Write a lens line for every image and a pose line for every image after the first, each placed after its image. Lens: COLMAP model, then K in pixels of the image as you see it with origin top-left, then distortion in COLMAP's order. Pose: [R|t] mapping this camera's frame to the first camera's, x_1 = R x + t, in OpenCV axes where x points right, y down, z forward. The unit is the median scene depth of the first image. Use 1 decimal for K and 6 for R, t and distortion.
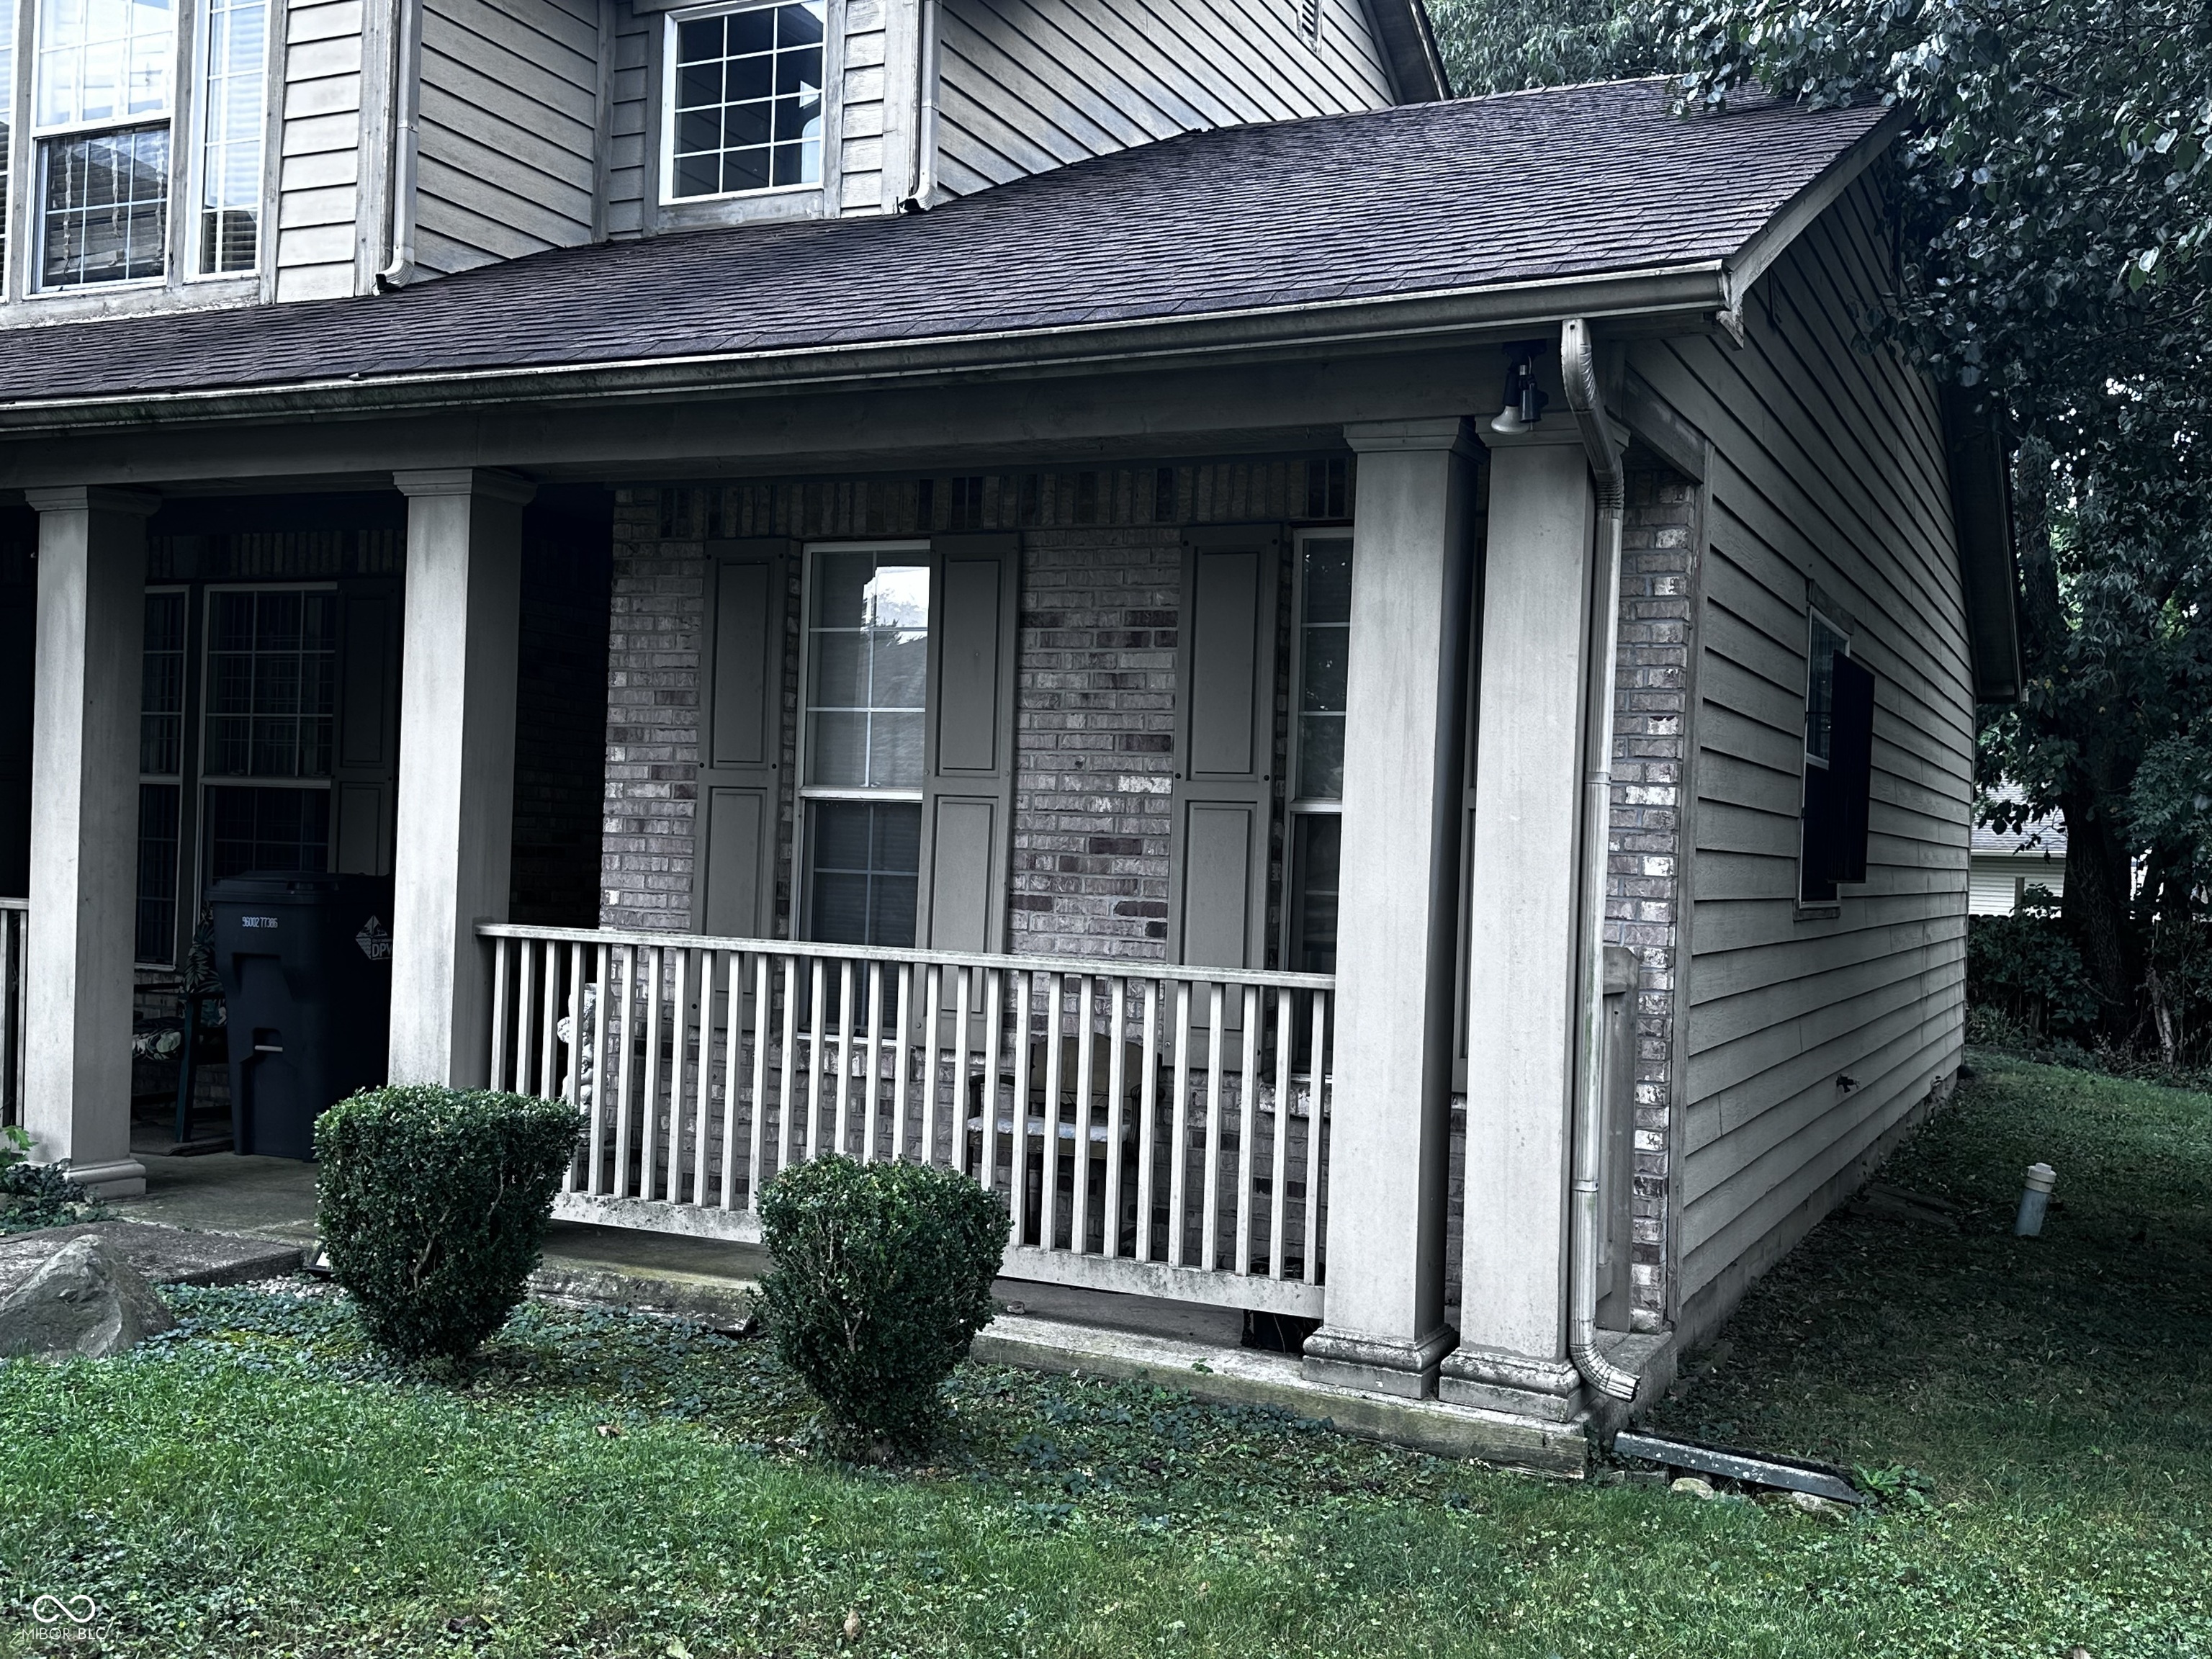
lens RADIAL K [[2383.3, 0, 1106.0], [0, 2383.3, 829.5], [0, 0, 1]] dist [0.176146, -0.011640]
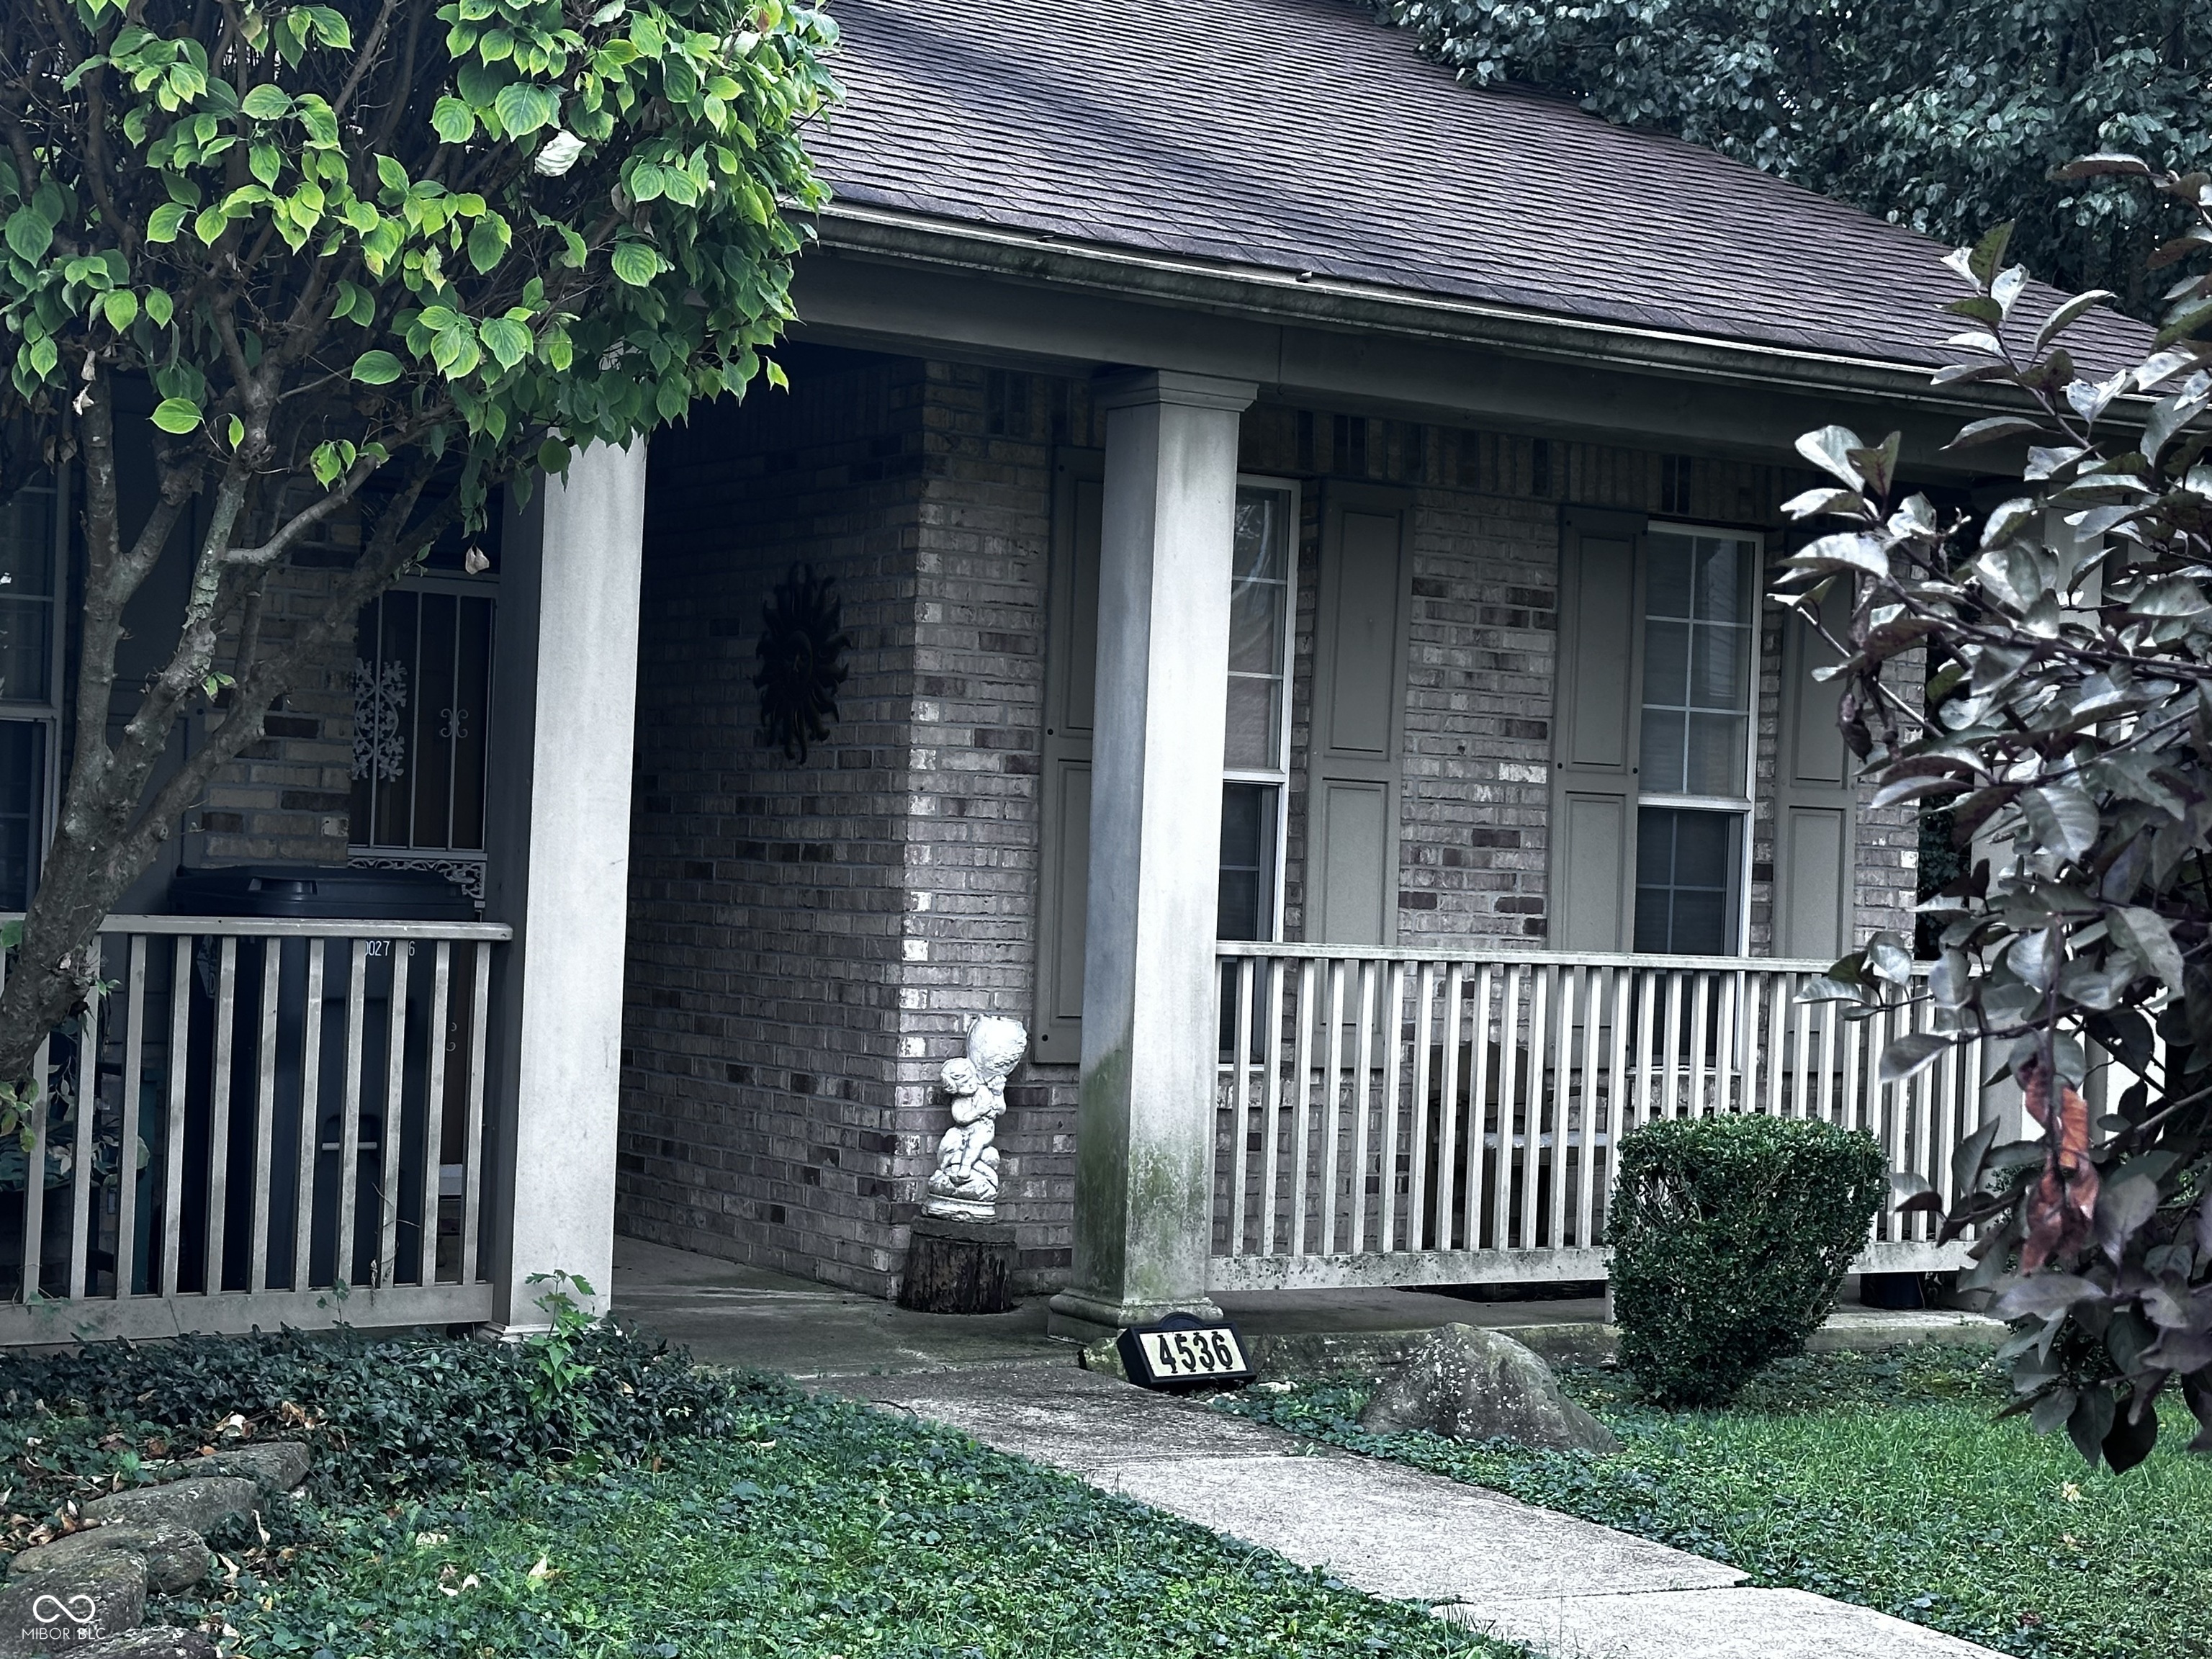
lens RADIAL K [[3726.9, 0, 1106.0], [0, 3726.9, 829.5], [0, 0, 1]] dist [0.053580, 0.277559]
pose [[0.480327, -0.009279, 0.877041, -1.335895], [-0.032099, 0.999088, 0.028150, -0.032367], [-0.876502, -0.041673, 0.479591, 0.428285]]
